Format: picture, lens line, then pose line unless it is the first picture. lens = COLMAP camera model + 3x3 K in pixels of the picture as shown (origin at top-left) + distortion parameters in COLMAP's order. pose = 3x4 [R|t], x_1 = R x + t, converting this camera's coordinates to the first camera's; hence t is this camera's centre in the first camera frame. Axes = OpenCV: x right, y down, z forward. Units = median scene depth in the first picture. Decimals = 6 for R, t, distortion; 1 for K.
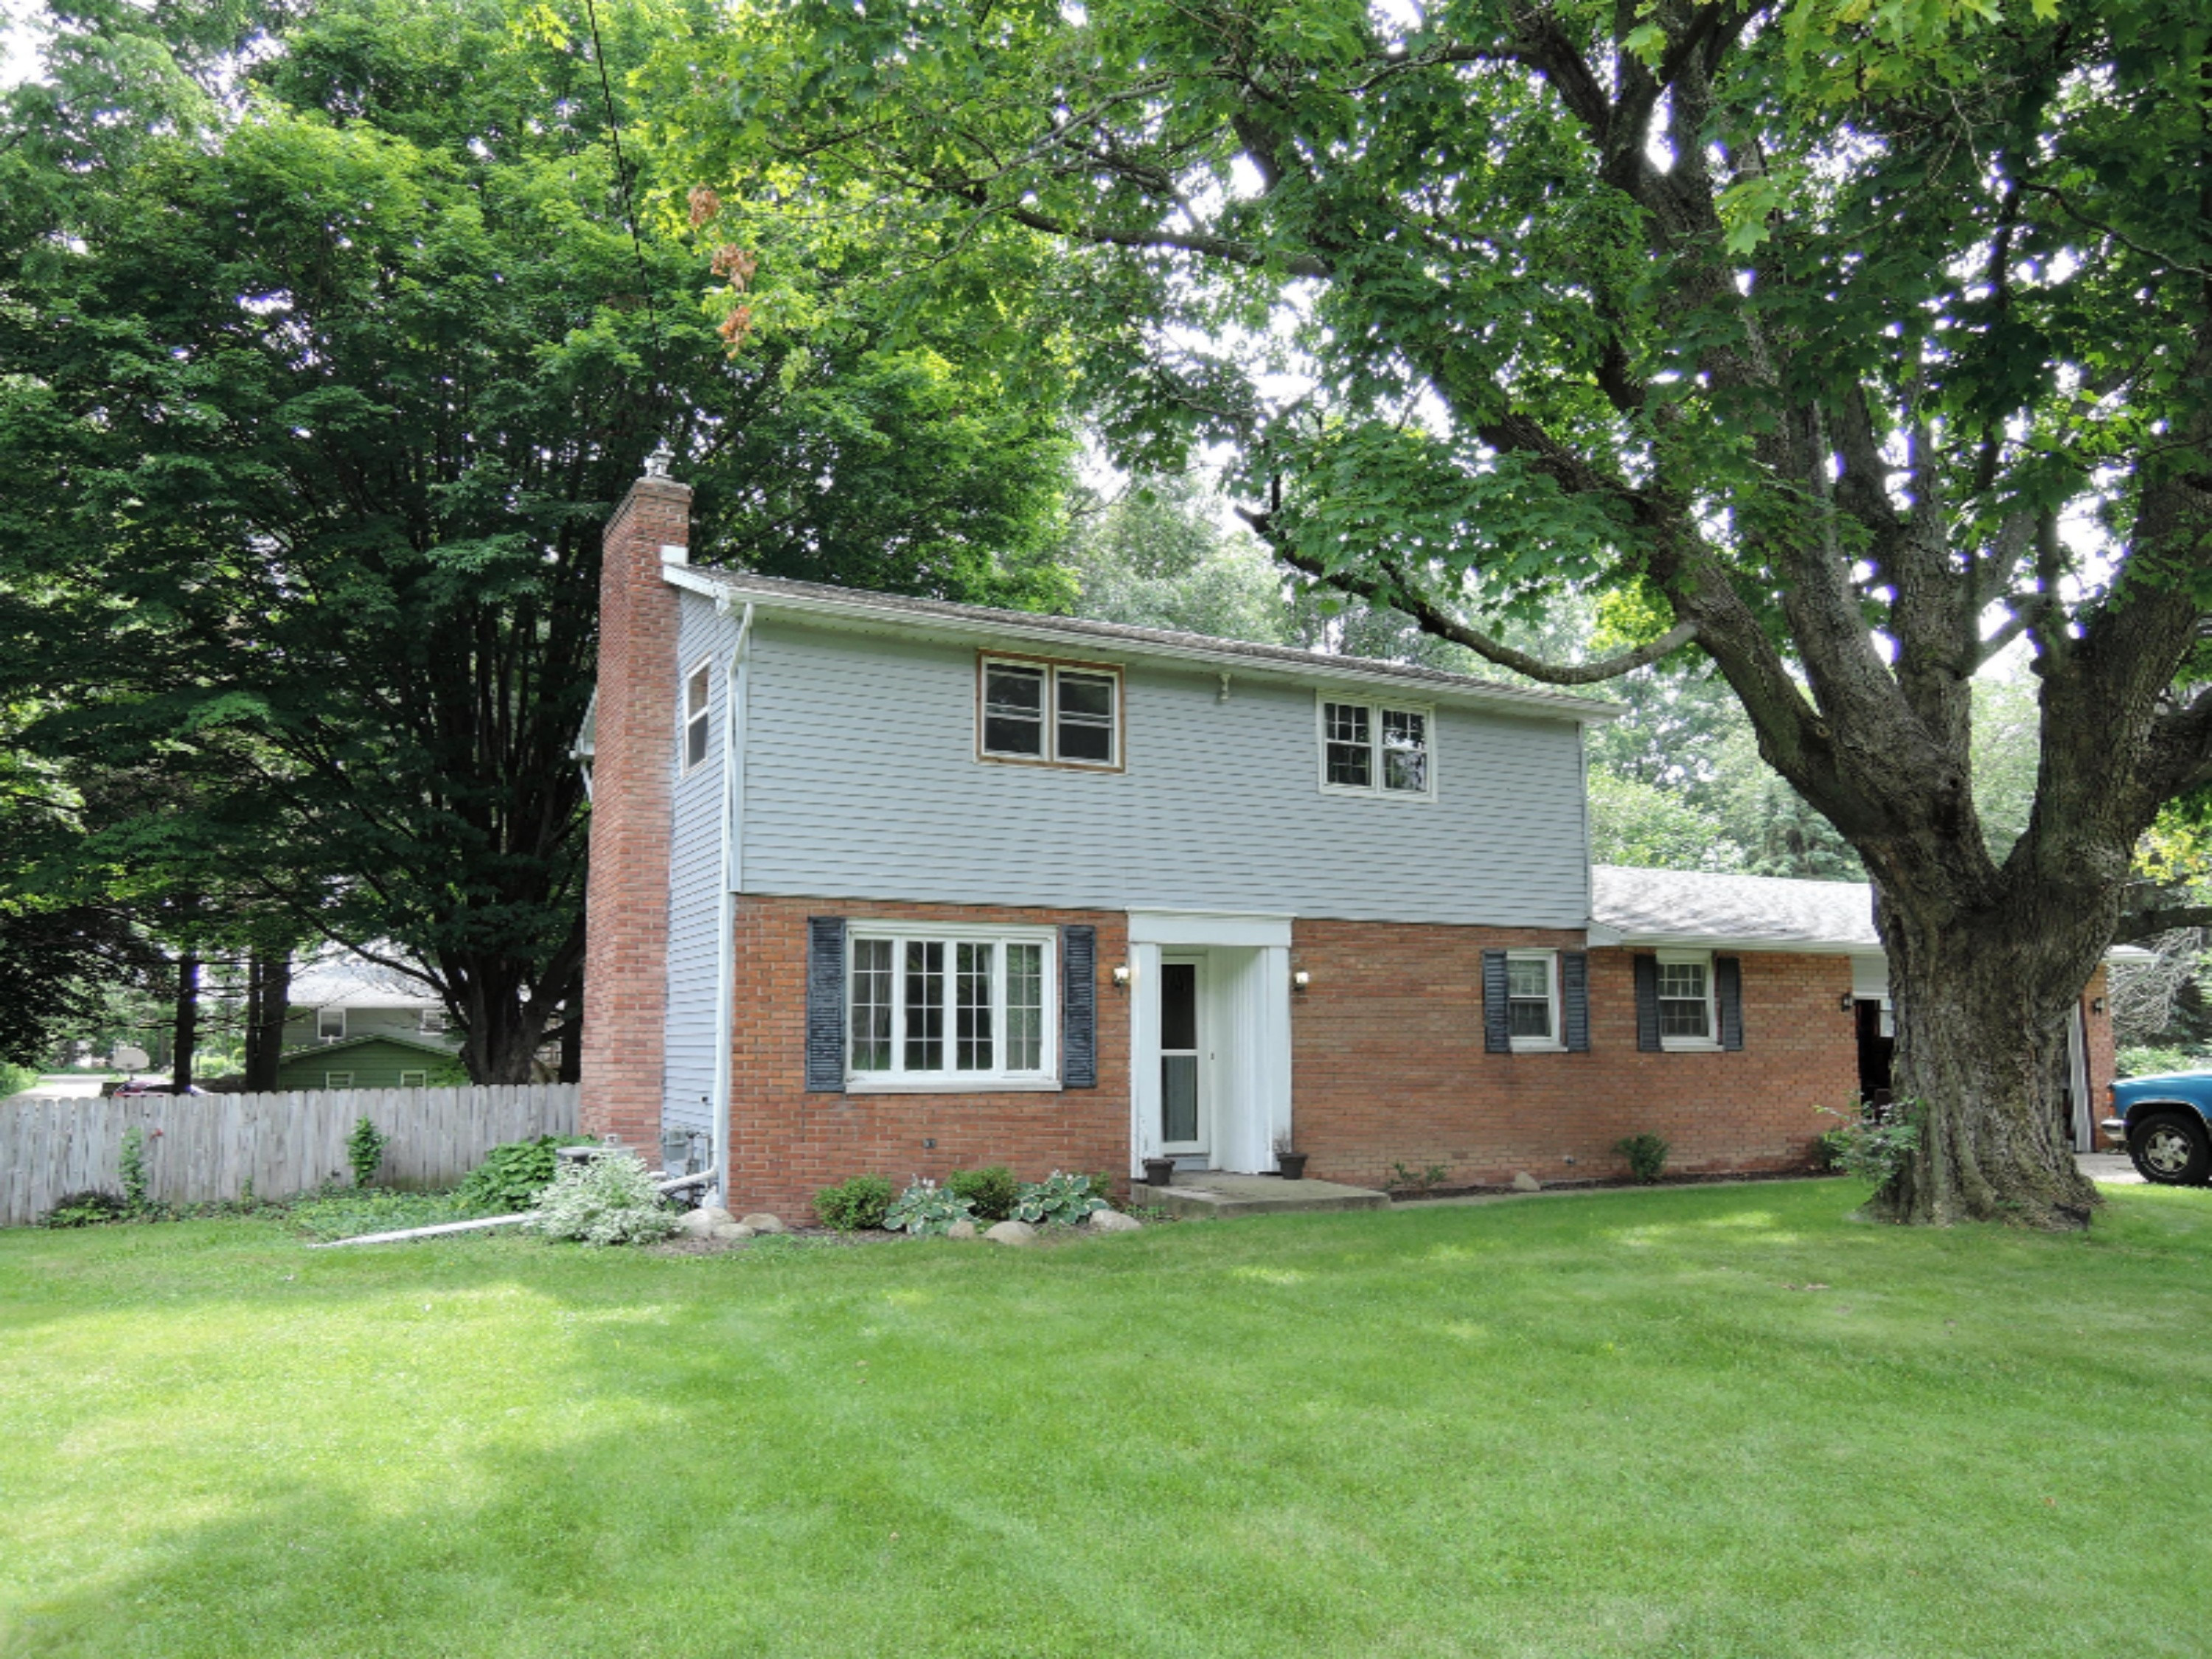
lens RADIAL K [[1582.2, 0, 1094.6], [0, 1582.2, 836.7], [0, 0, 1]] dist [-0.026882, 0.006814]
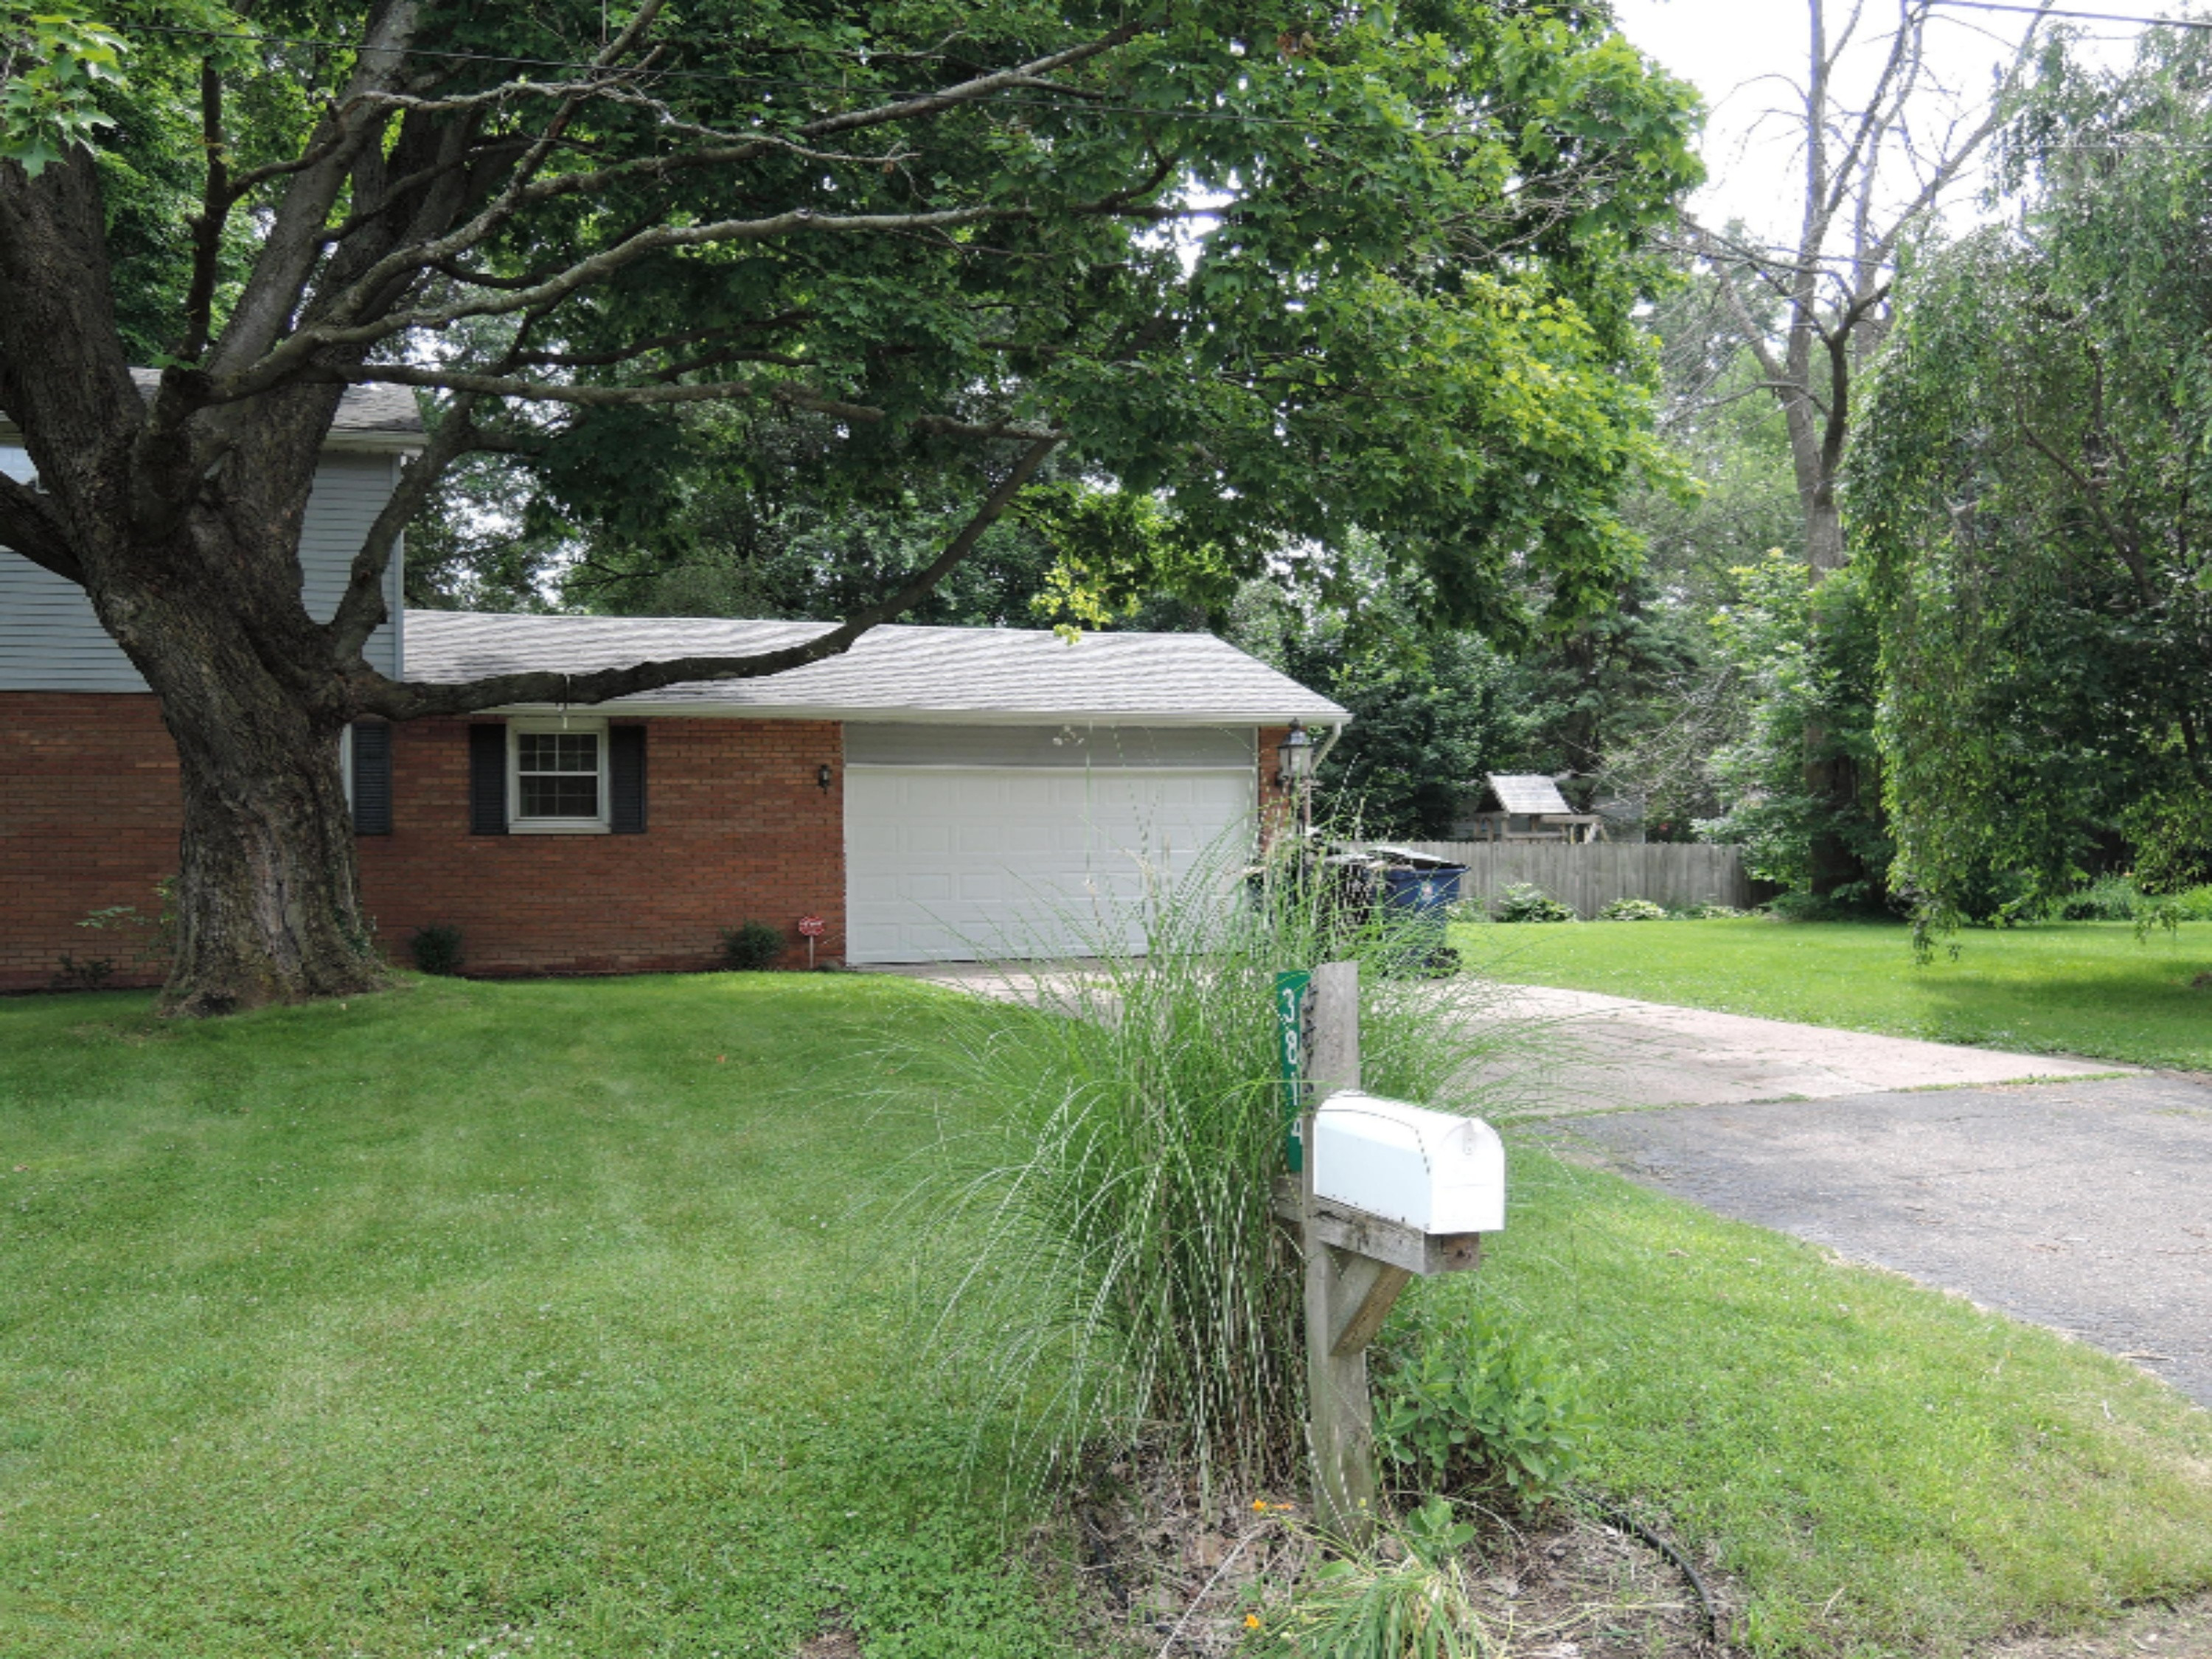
lens RADIAL K [[1961.5, 0, 1100.5], [0, 1961.5, 832.4], [0, 0, 1]] dist [-0.019932, -0.022128]
pose [[0.994041, -0.009714, -0.108573, 0.973494], [0.022895, 0.992410, 0.120823, 0.014155], [0.106576, -0.122589, 0.986719, -0.042270]]
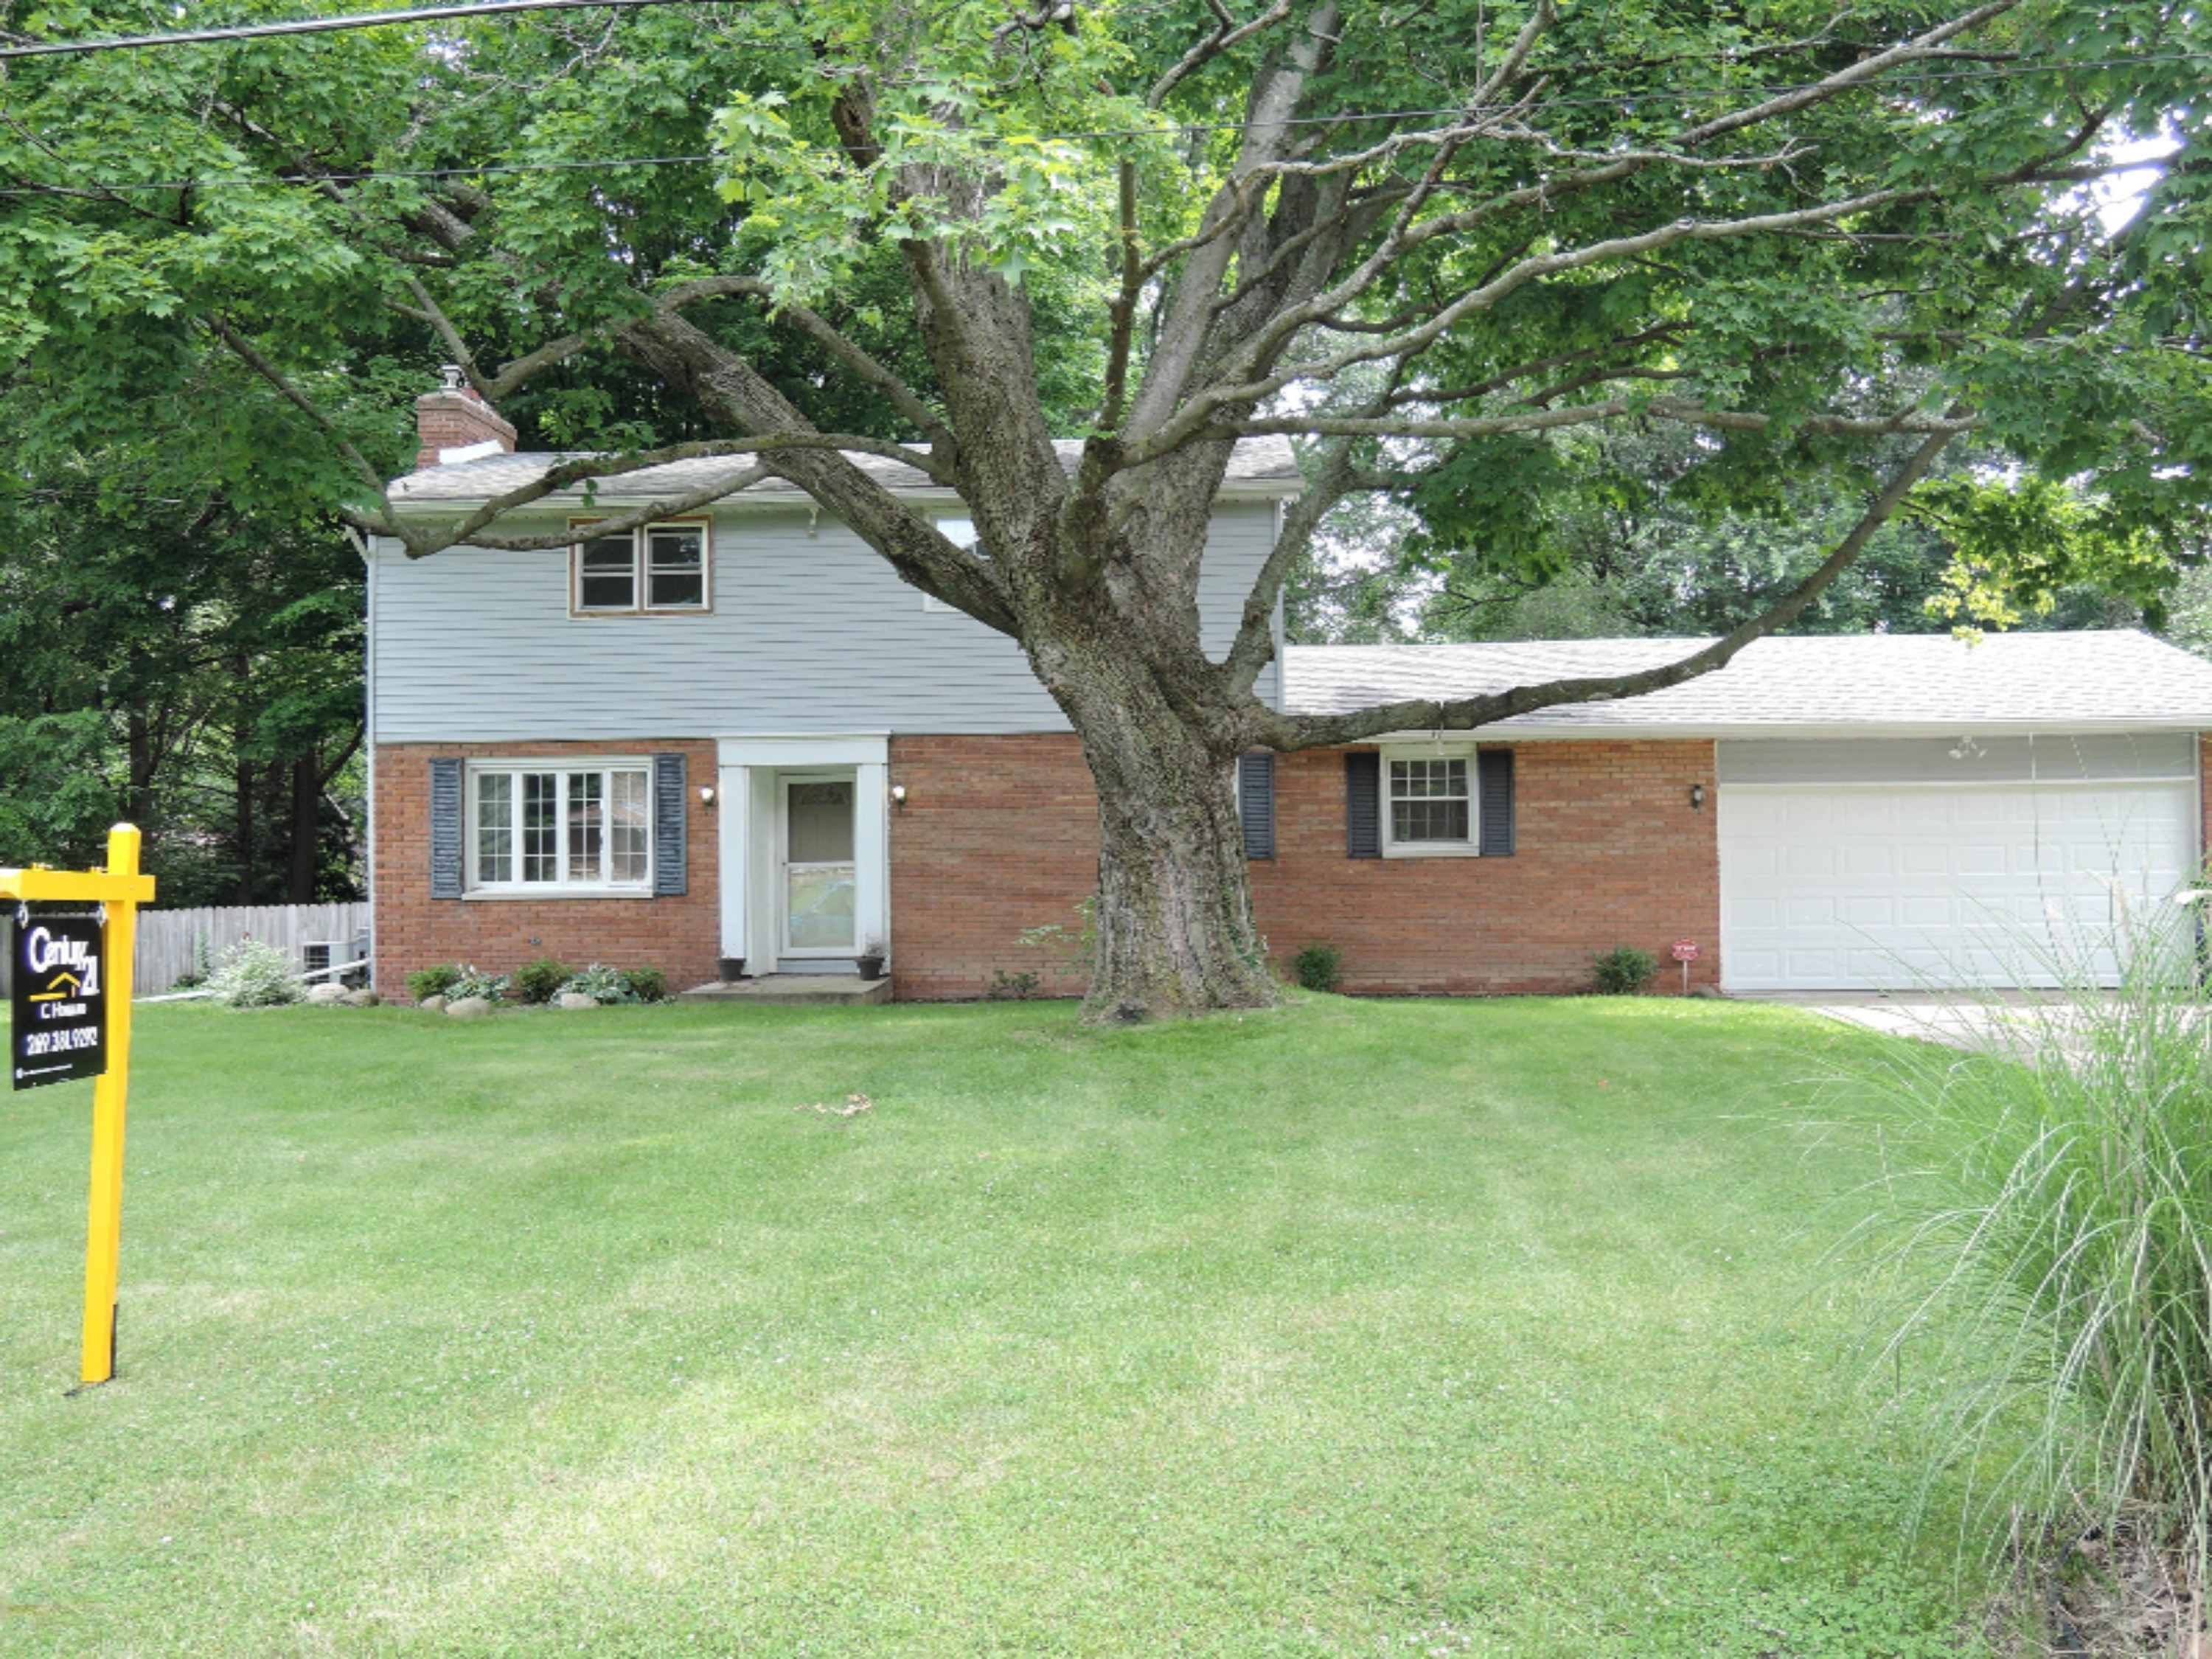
lens RADIAL K [[1961.5, 0, 1100.6], [0, 1961.5, 831.5], [0, 0, 1]] dist [-0.019932, -0.022128]
pose [[0.858720, -0.022118, -0.511968, 0.965309], [0.077457, 0.993192, 0.087011, 0.013029], [0.506558, -0.114373, 0.854587, -0.049232]]
